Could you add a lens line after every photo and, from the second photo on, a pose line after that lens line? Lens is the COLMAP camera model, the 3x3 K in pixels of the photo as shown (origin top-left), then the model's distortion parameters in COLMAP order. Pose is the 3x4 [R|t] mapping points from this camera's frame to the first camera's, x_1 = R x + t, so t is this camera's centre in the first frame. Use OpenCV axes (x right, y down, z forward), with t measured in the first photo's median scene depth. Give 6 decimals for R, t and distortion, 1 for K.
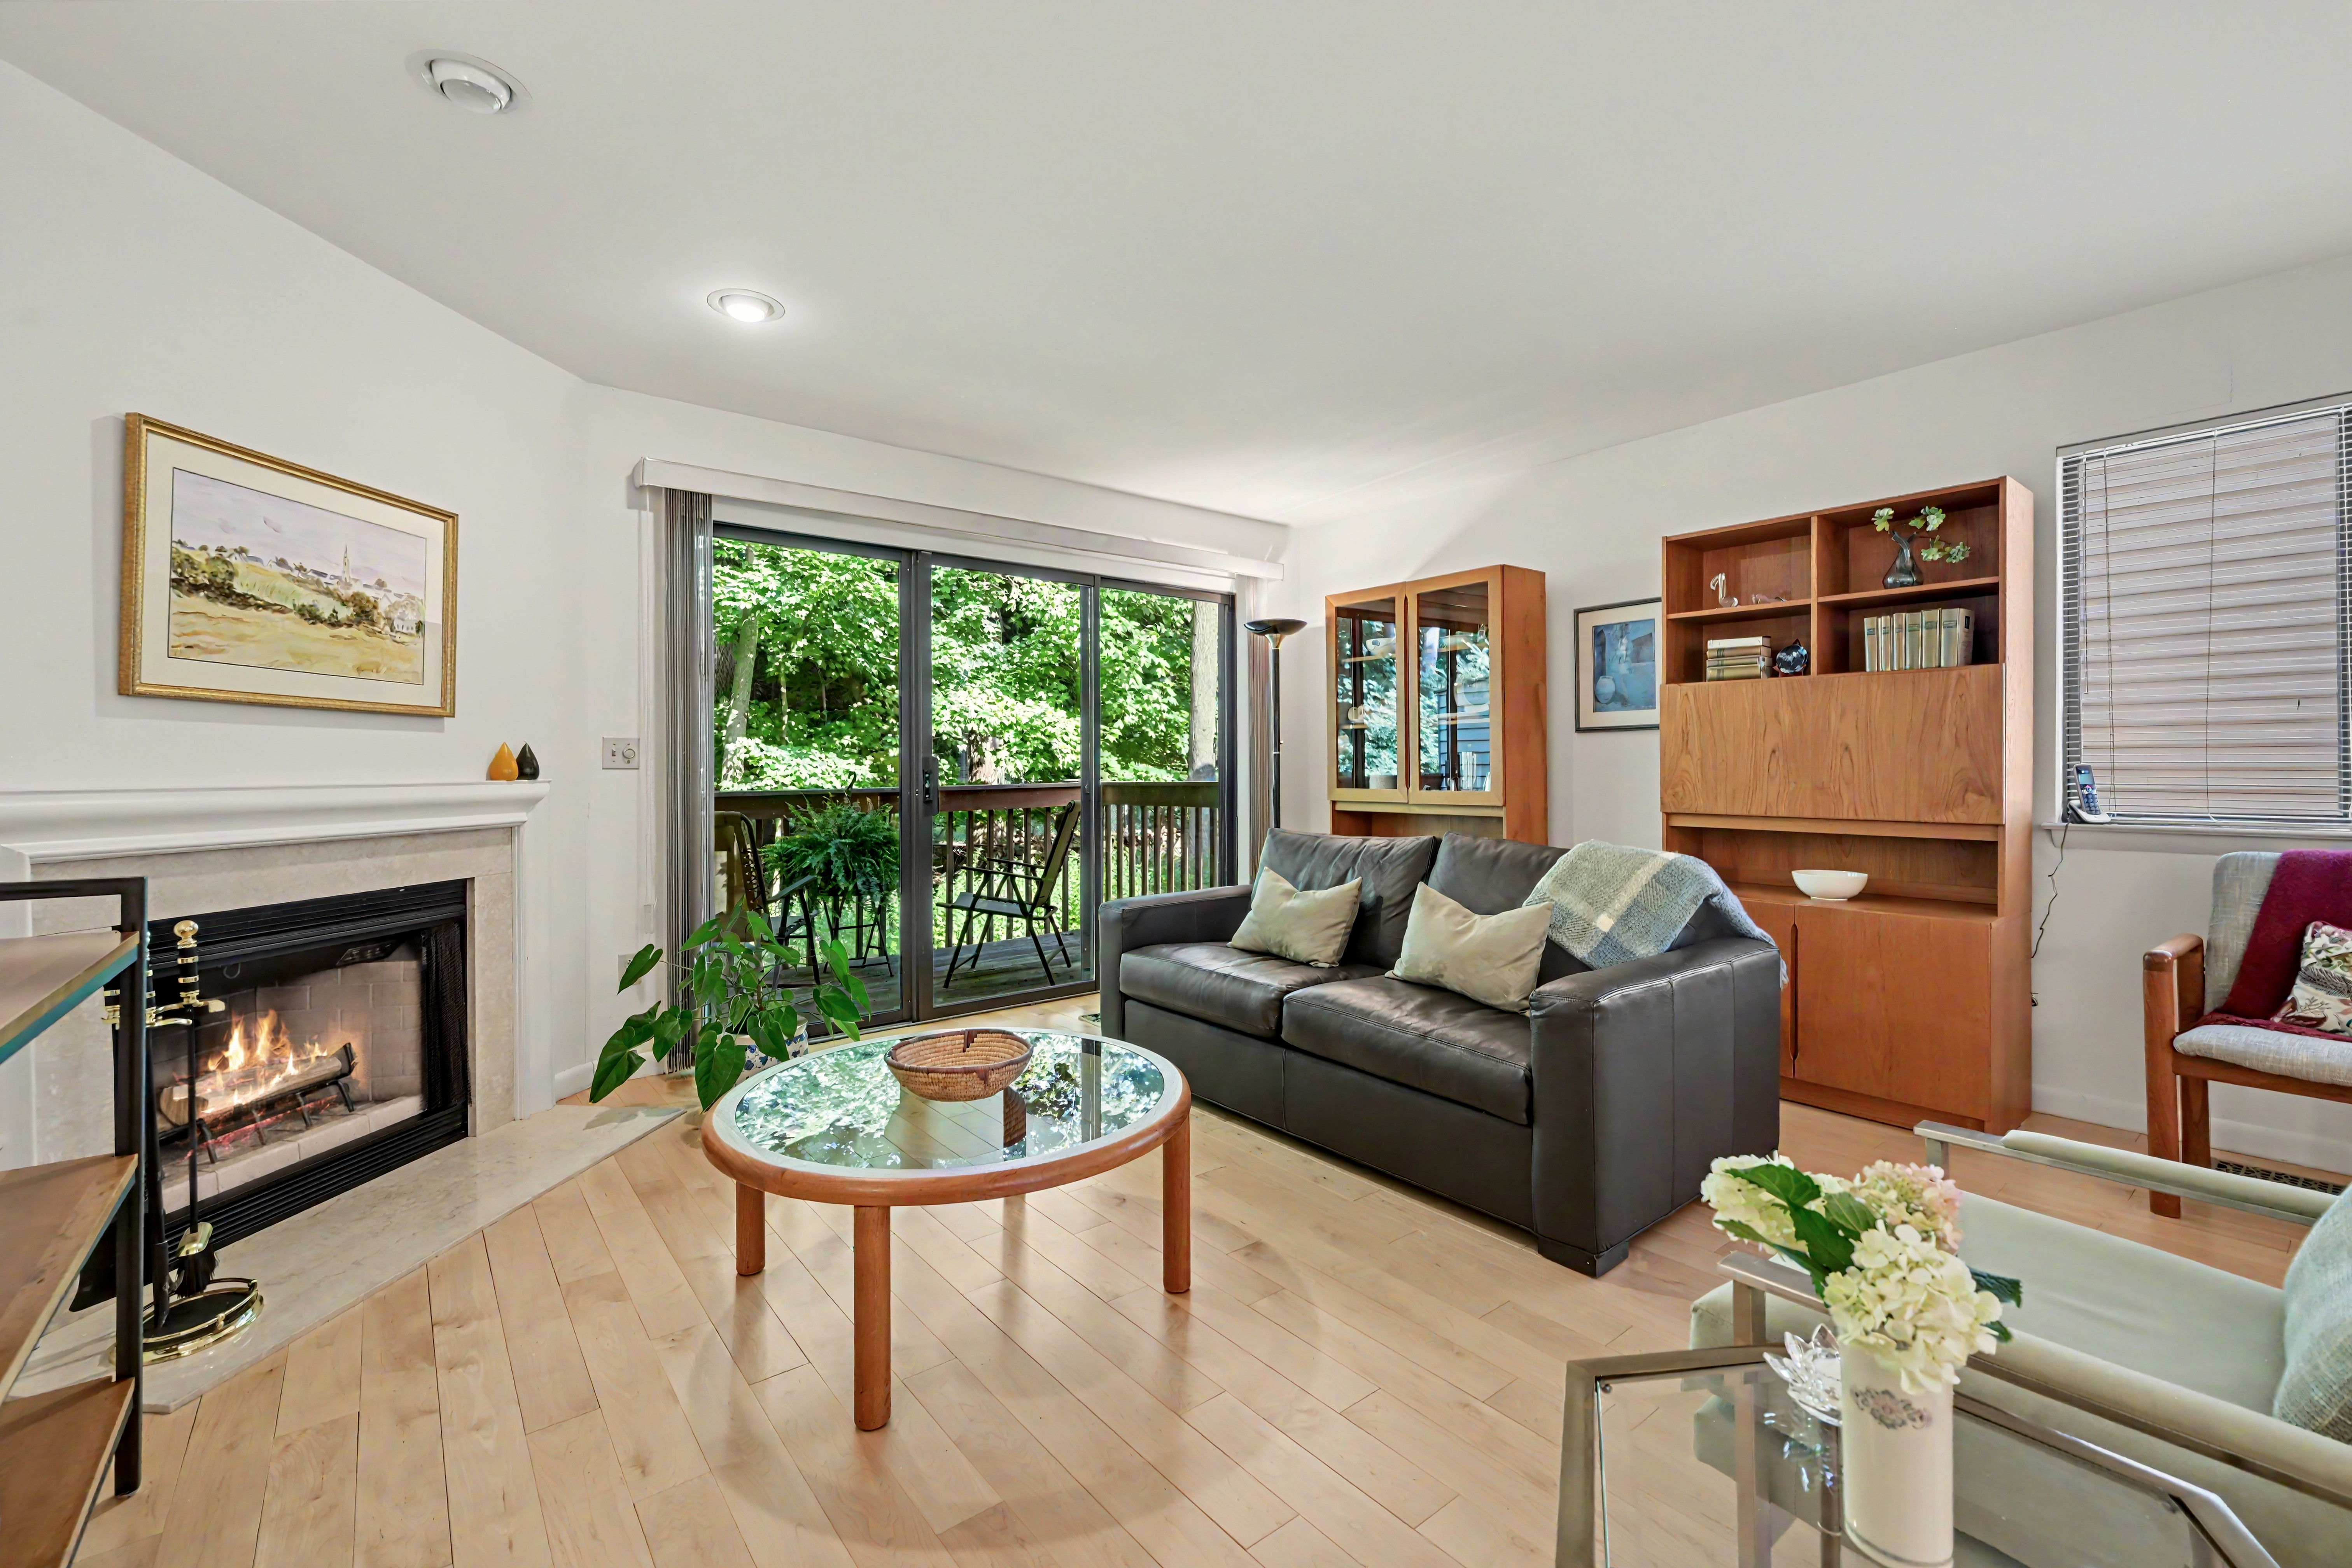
lens RADIAL K [[1017.9, 0, 1182.0], [0, 1017.9, 767.7], [0, 0, 1]] dist [0.000624, 0.000037]
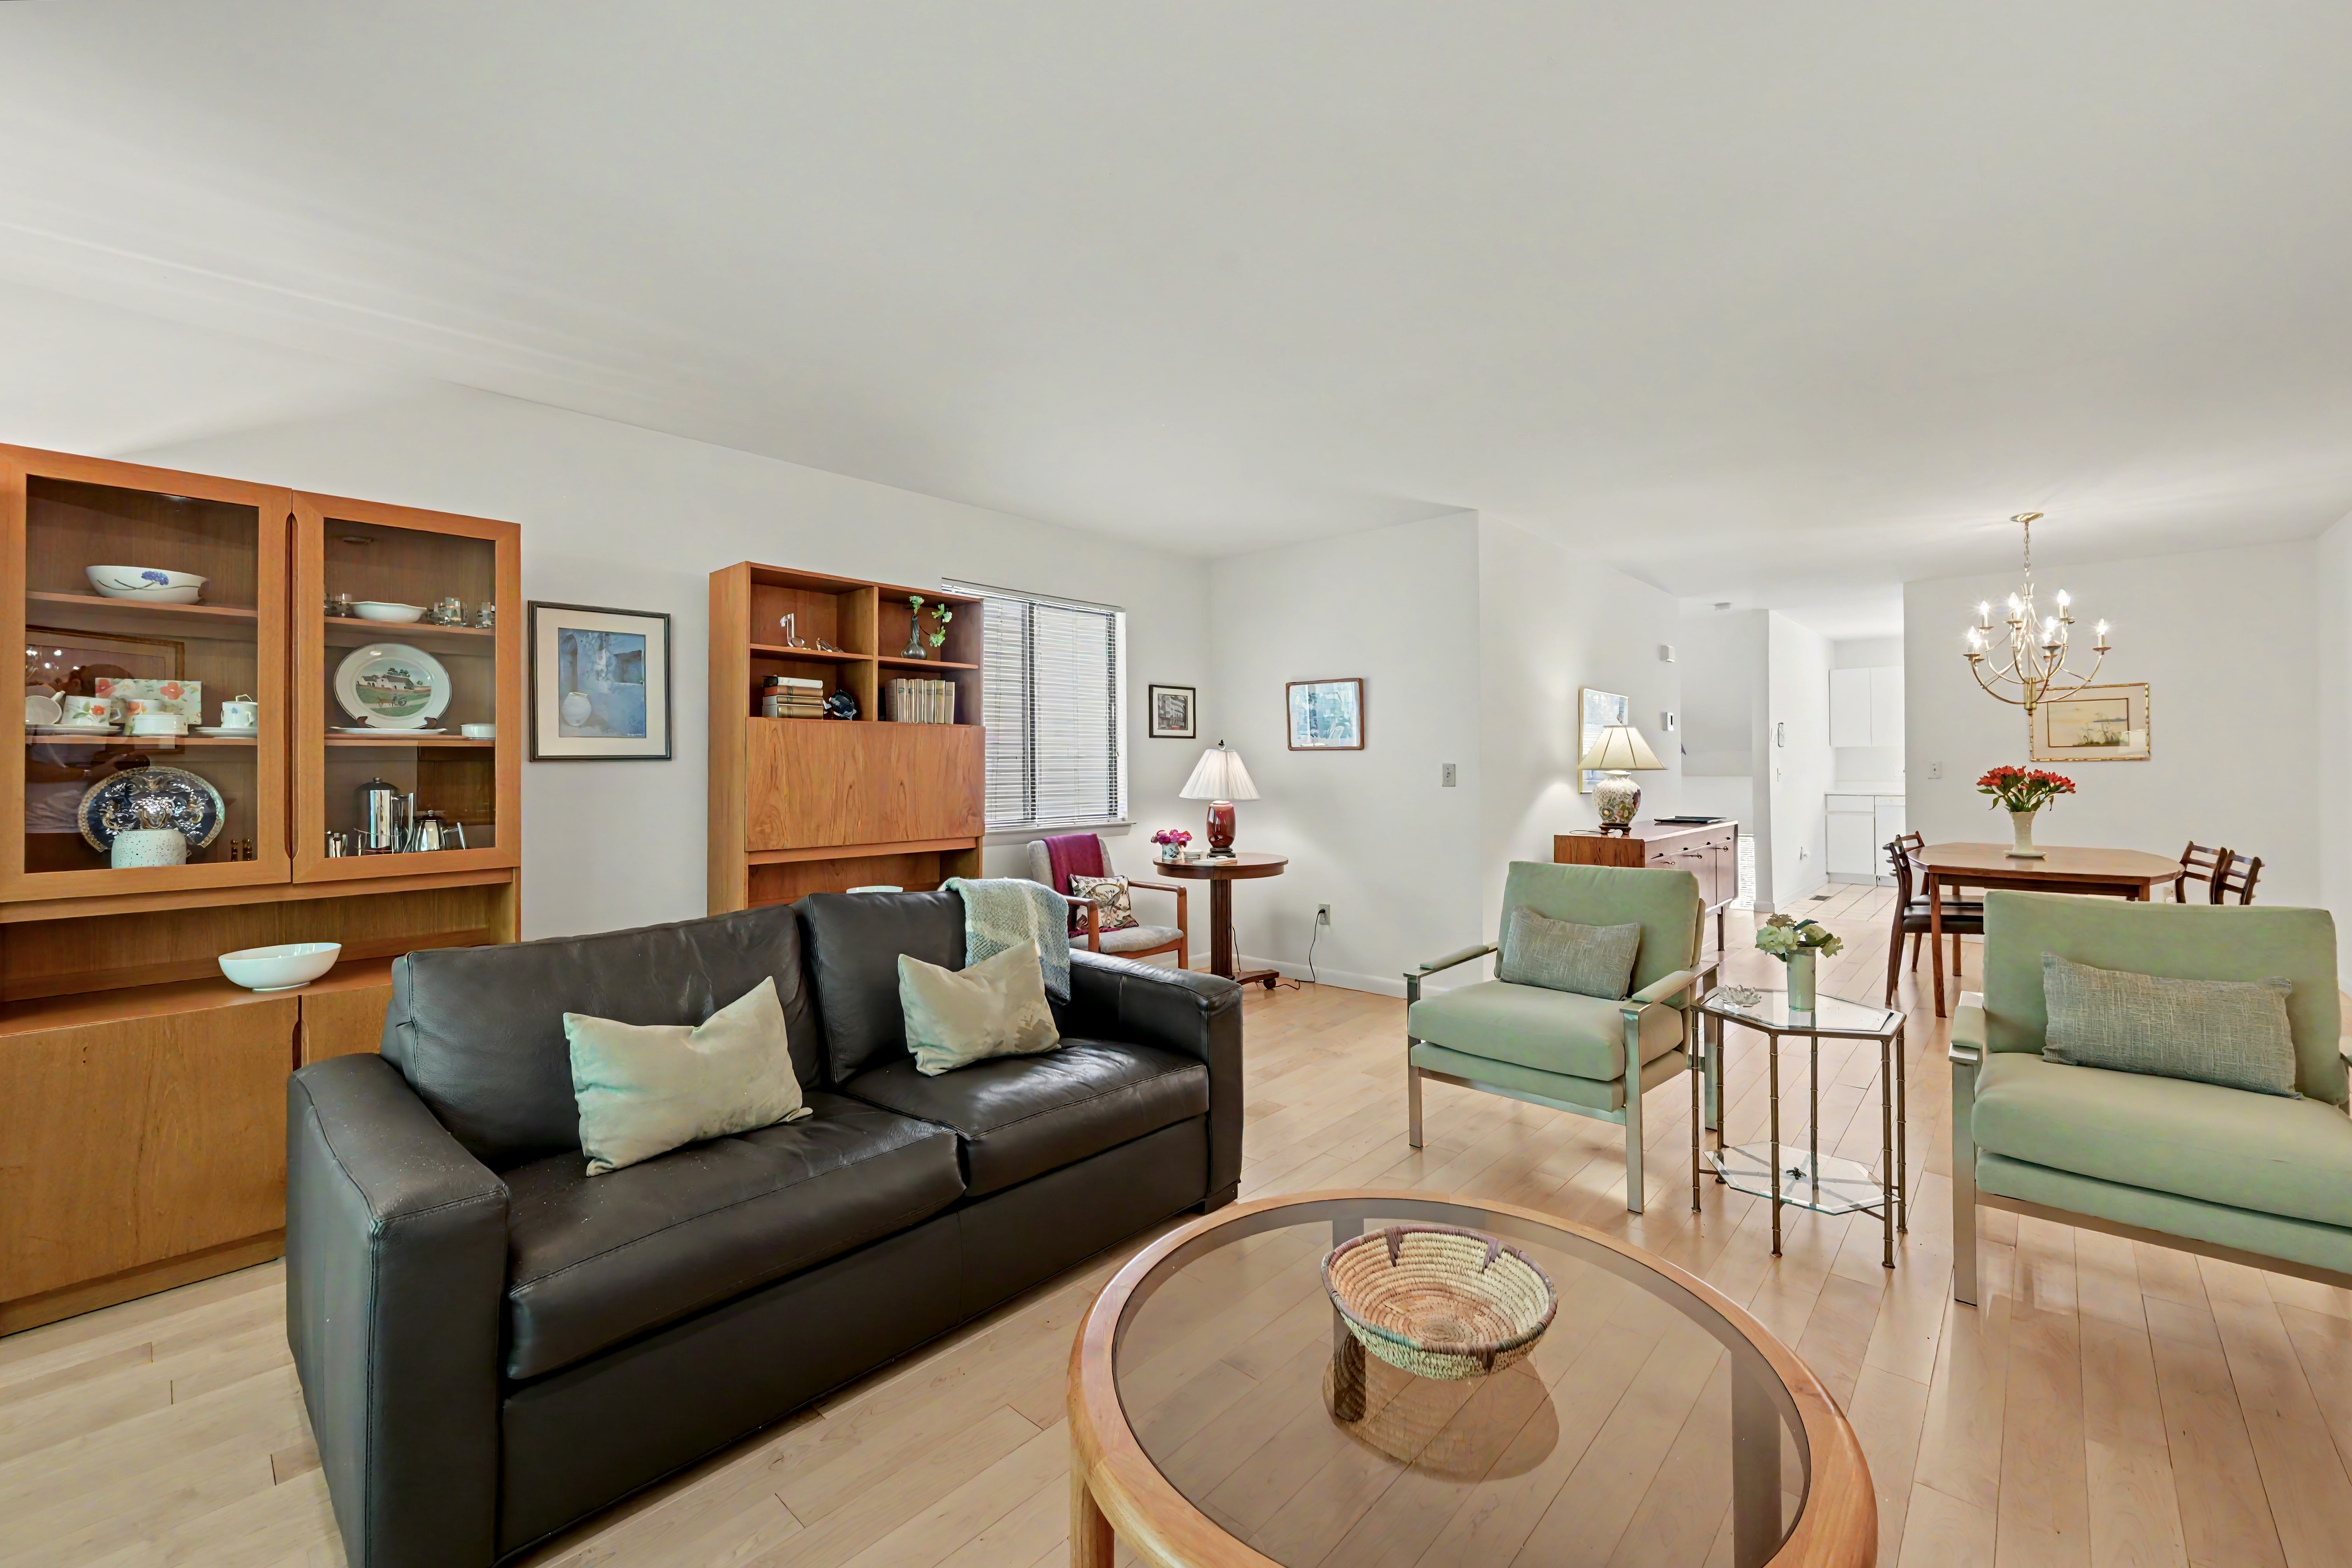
lens RADIAL K [[925.8, 0, 1190.8], [0, 925.8, 770.2], [0, 0, 1]] dist [0.007969, 0.000225]
pose [[-0.153033, 0.010117, 0.988169, -0.488971], [0.010673, 0.999906, -0.008585, -0.022283], [-0.988163, 0.009233, -0.153126, 0.809438]]
